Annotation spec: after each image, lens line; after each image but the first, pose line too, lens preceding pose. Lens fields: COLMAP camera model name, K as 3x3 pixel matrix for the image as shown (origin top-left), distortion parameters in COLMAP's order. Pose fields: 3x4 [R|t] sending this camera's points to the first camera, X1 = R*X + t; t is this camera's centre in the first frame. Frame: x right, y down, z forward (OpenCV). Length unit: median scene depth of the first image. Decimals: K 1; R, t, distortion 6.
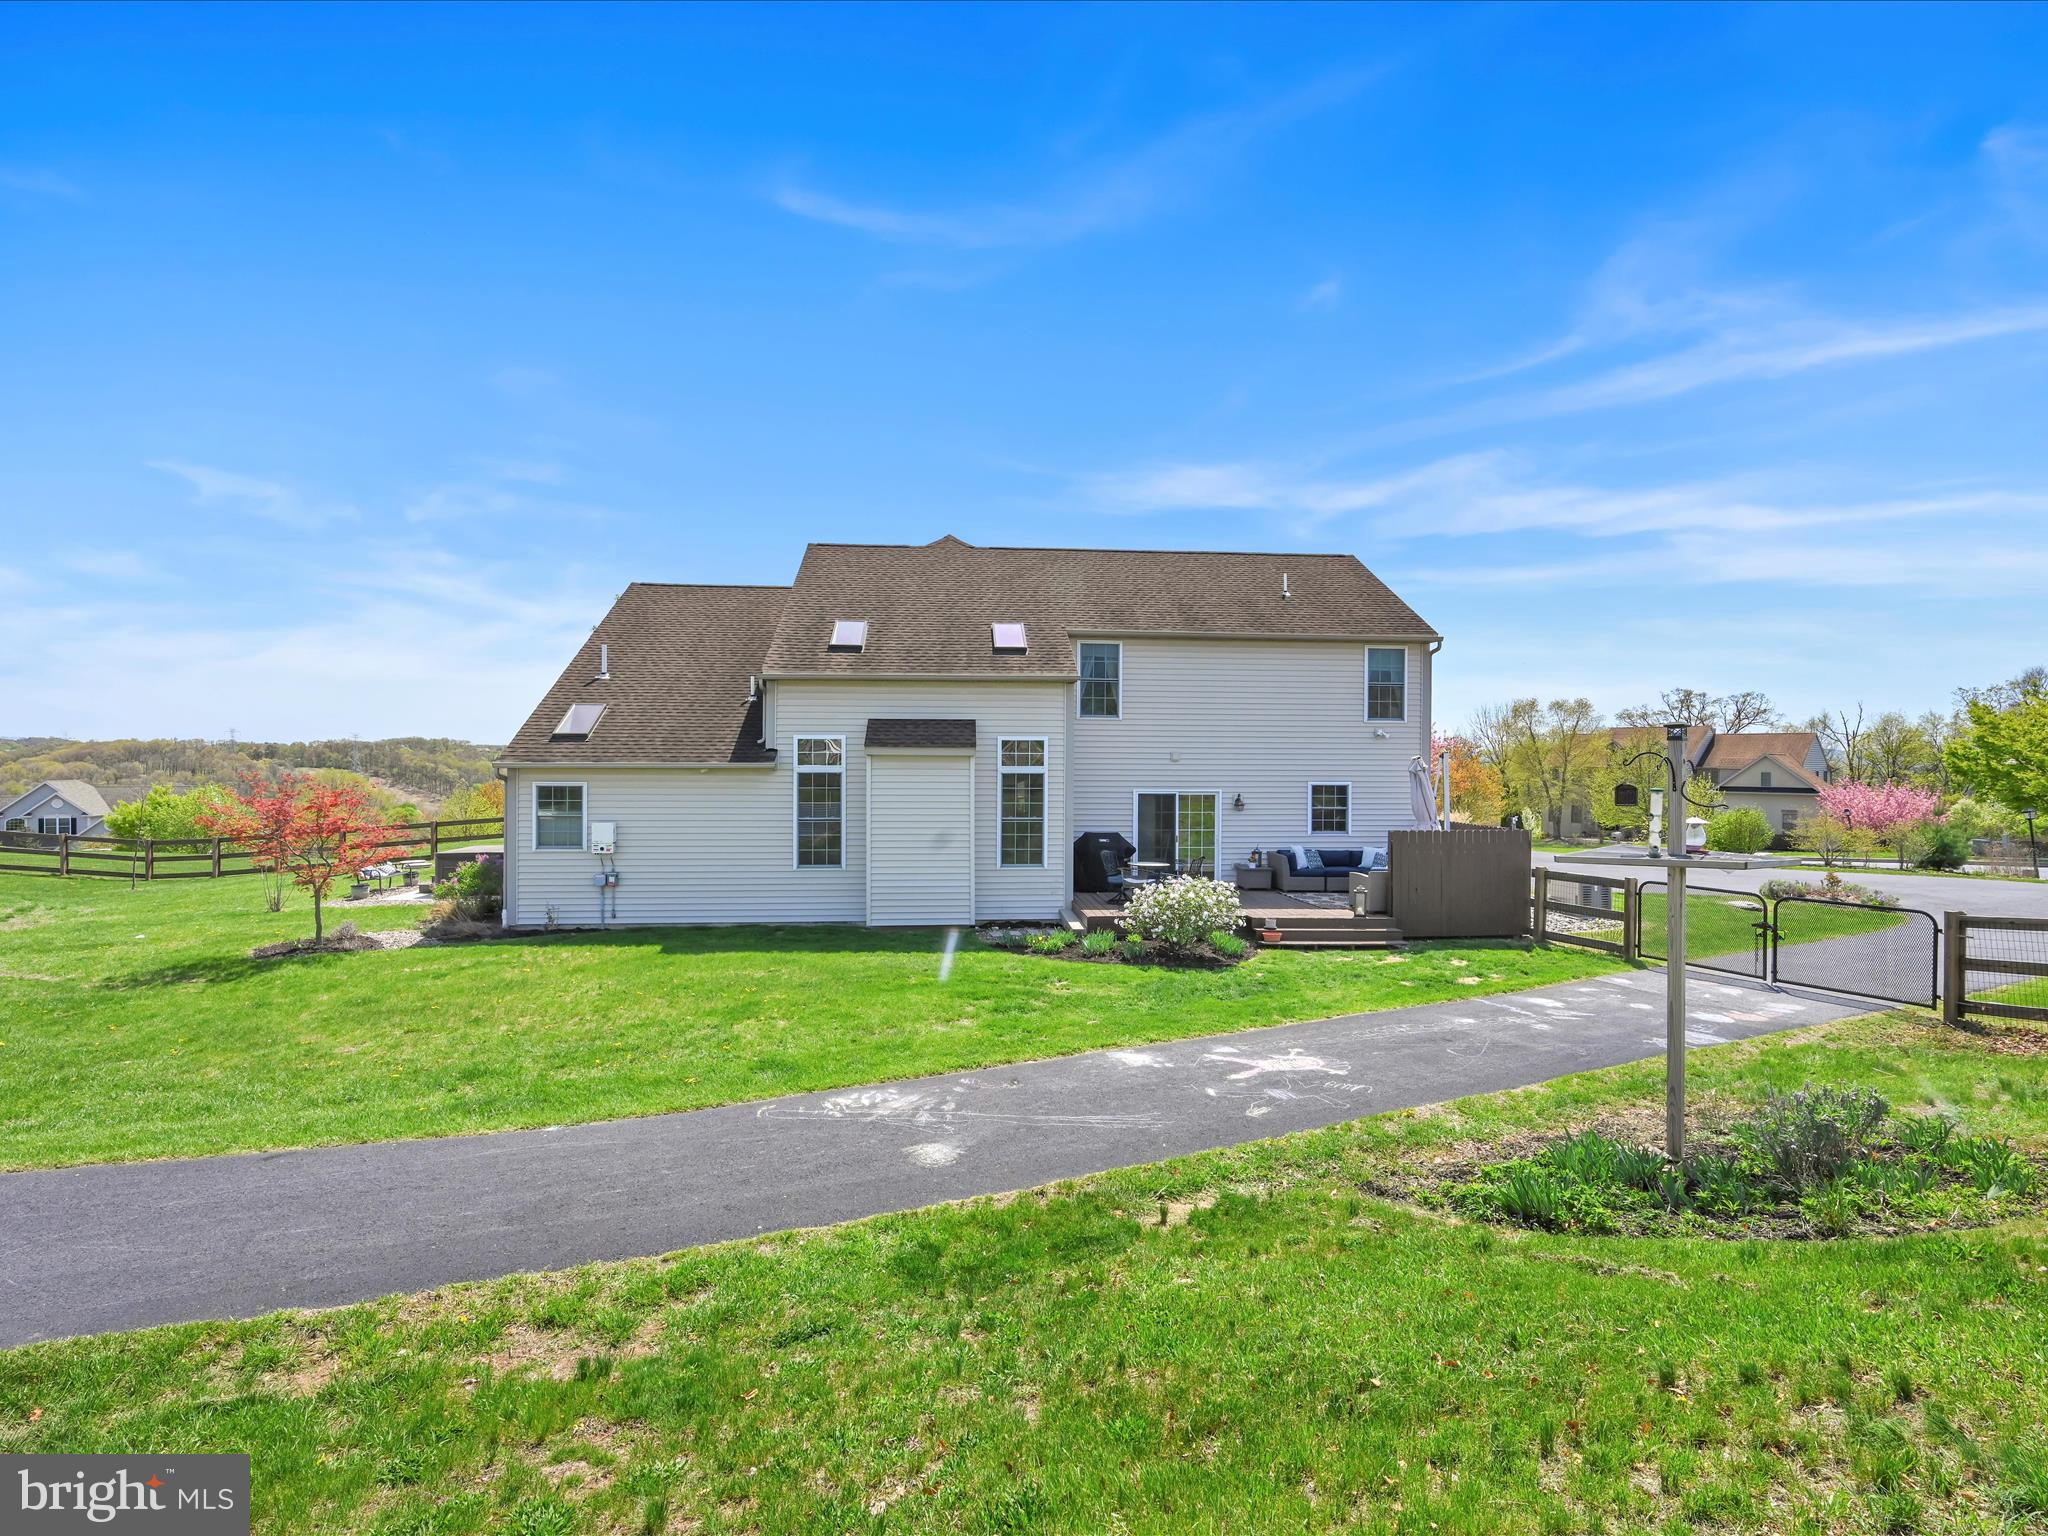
lens RADIAL K [[986.3, 0, 1019.2], [0, 986.3, 760.0], [0, 0, 1]] dist [0.001049, -0.000028]
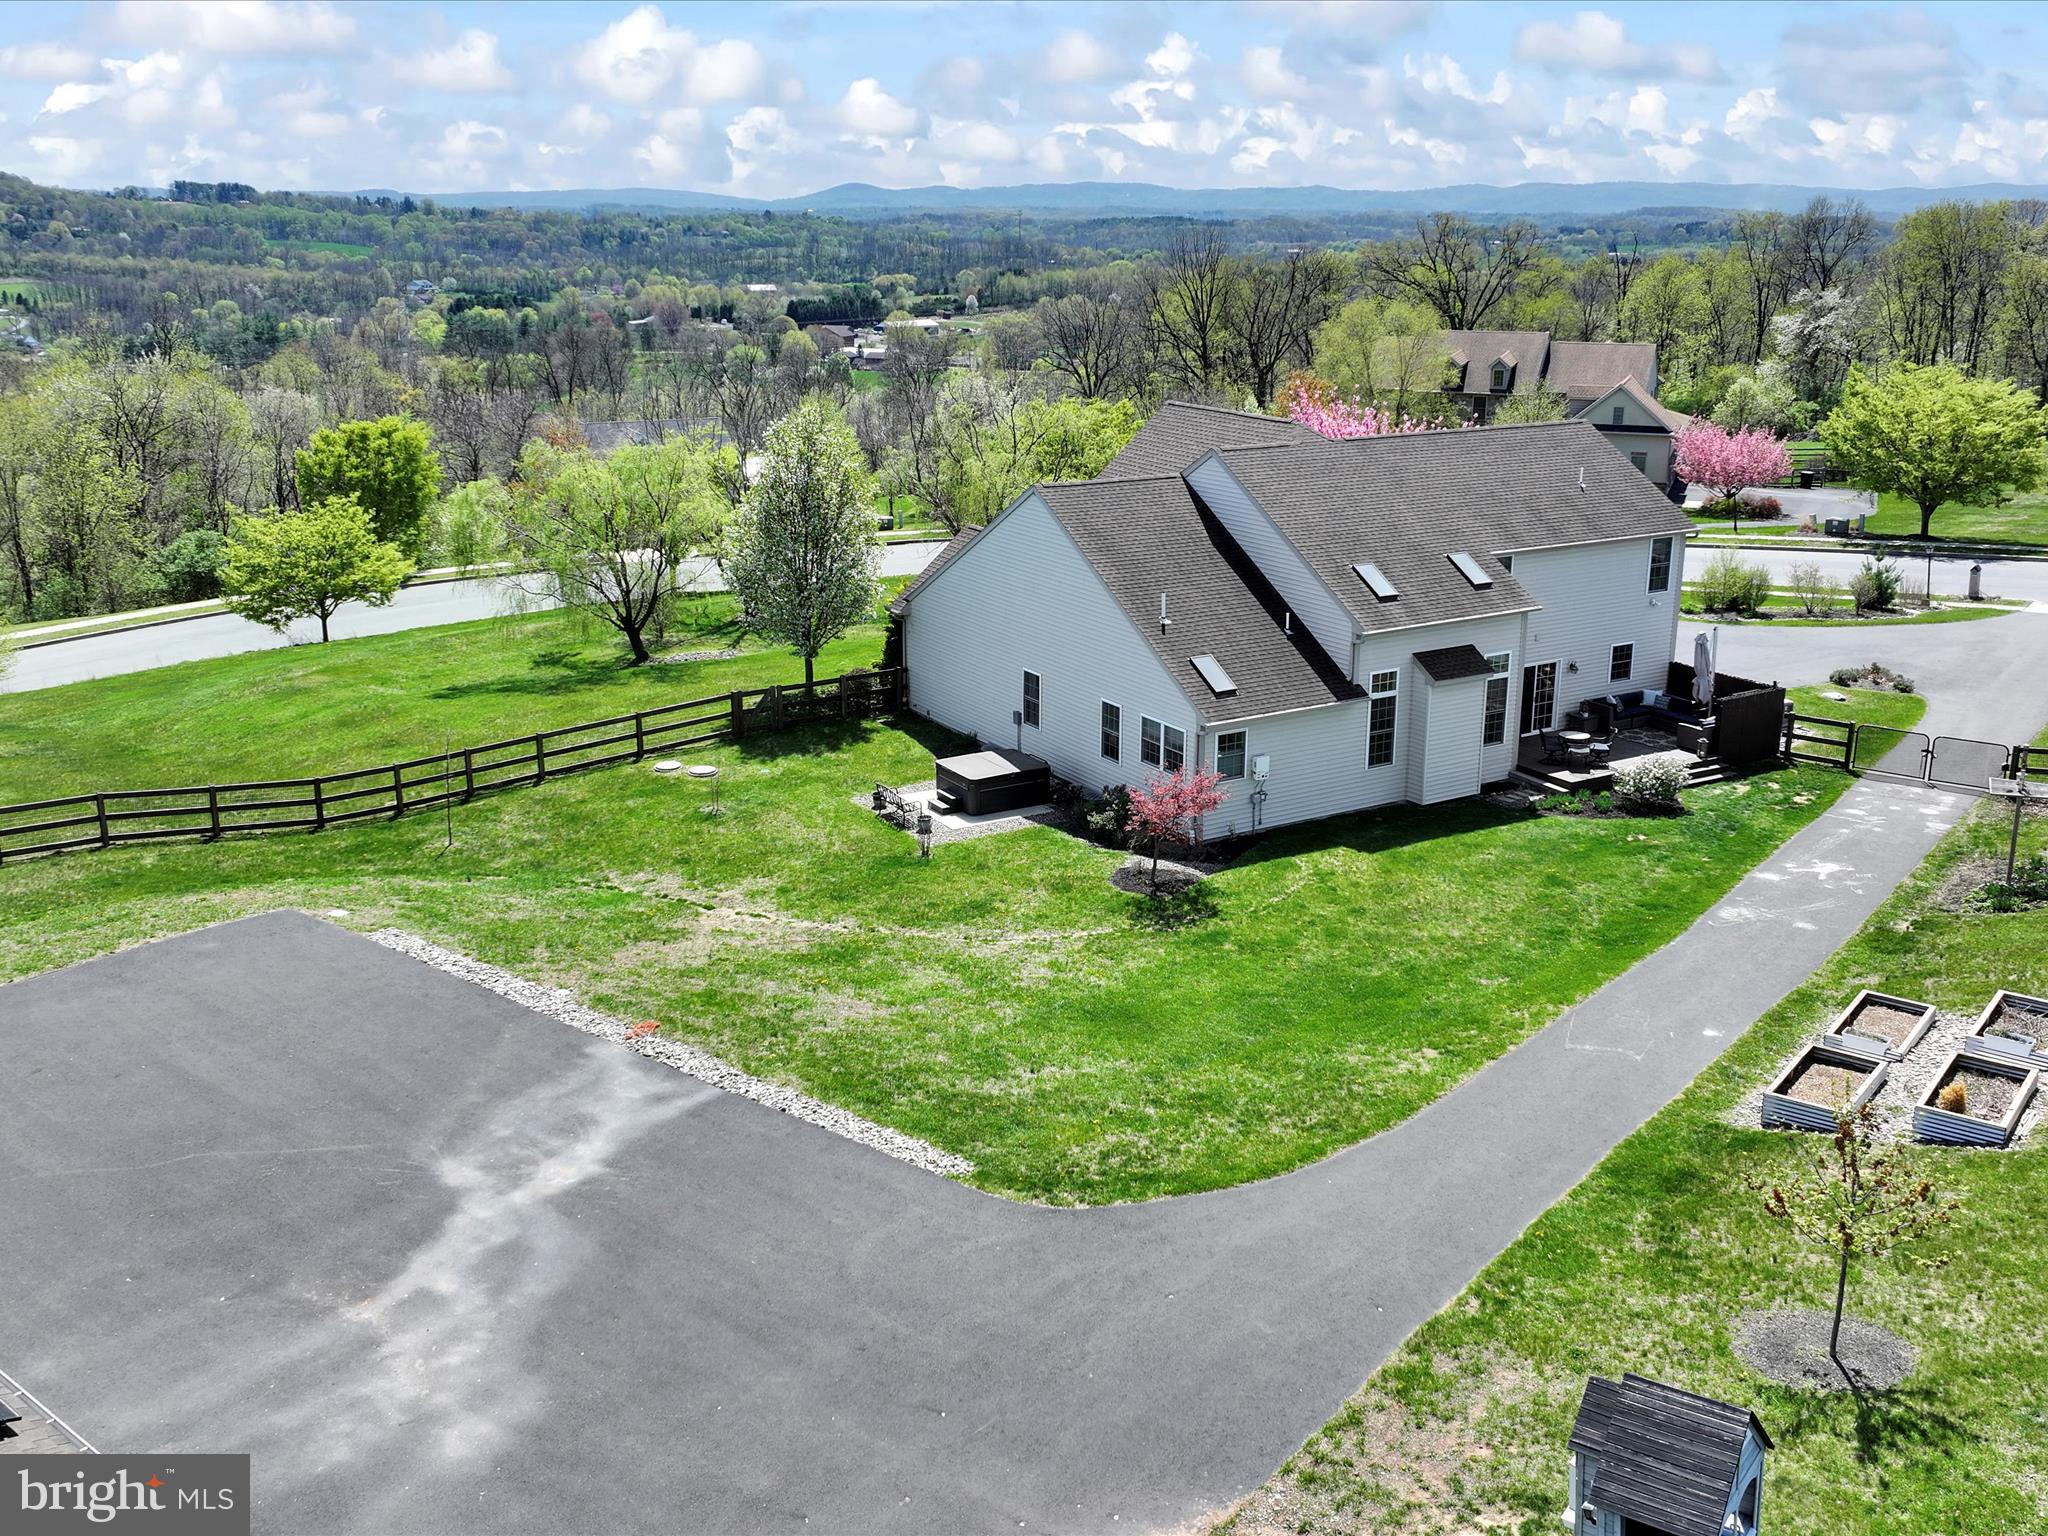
lens RADIAL K [[1936.1, 0, 1018.9], [0, 1936.1, 726.0], [0, 0, 1]] dist [0.011575, -0.010853]
pose [[0.895066, -0.117931, 0.430058, -1.762749], [0.001841, 0.965366, 0.260893, -0.629226], [-0.445931, -0.232725, 0.864283, -1.035123]]
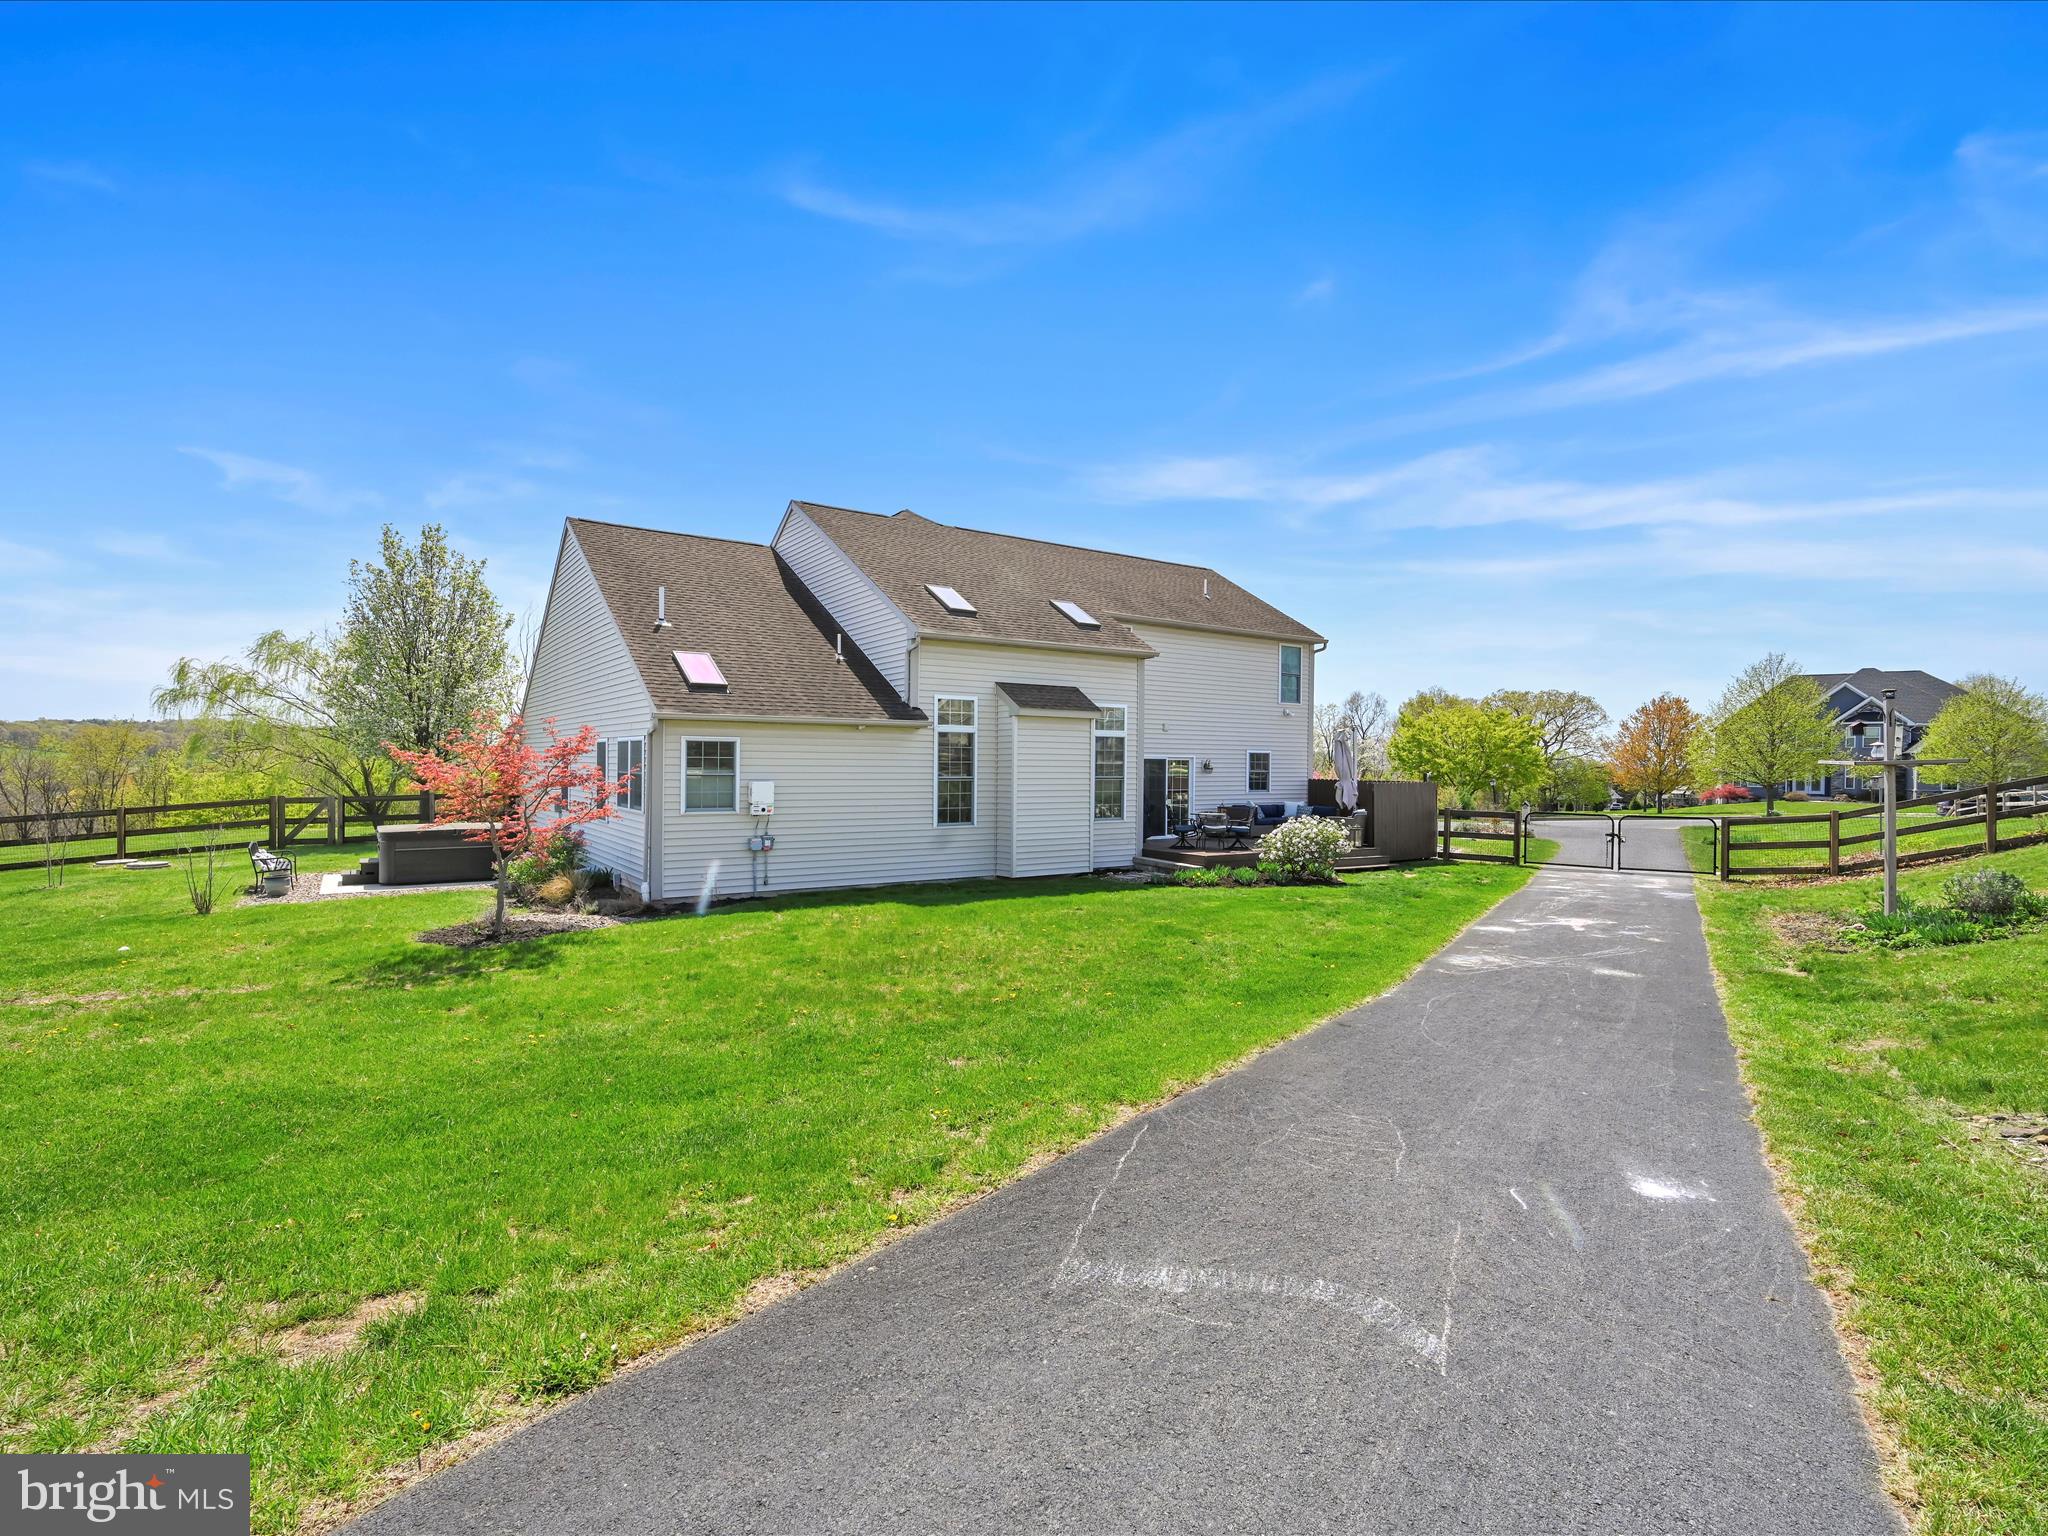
lens RADIAL K [[986.3, 0, 1019.2], [0, 986.3, 760.0], [0, 0, 1]] dist [0.001049, -0.000028]
pose [[0.867111, 0.004351, 0.498096, -0.655825], [-0.005779, 0.999982, 0.001326, 0.039895], [-0.498081, -0.004028, 0.867121, 0.081428]]
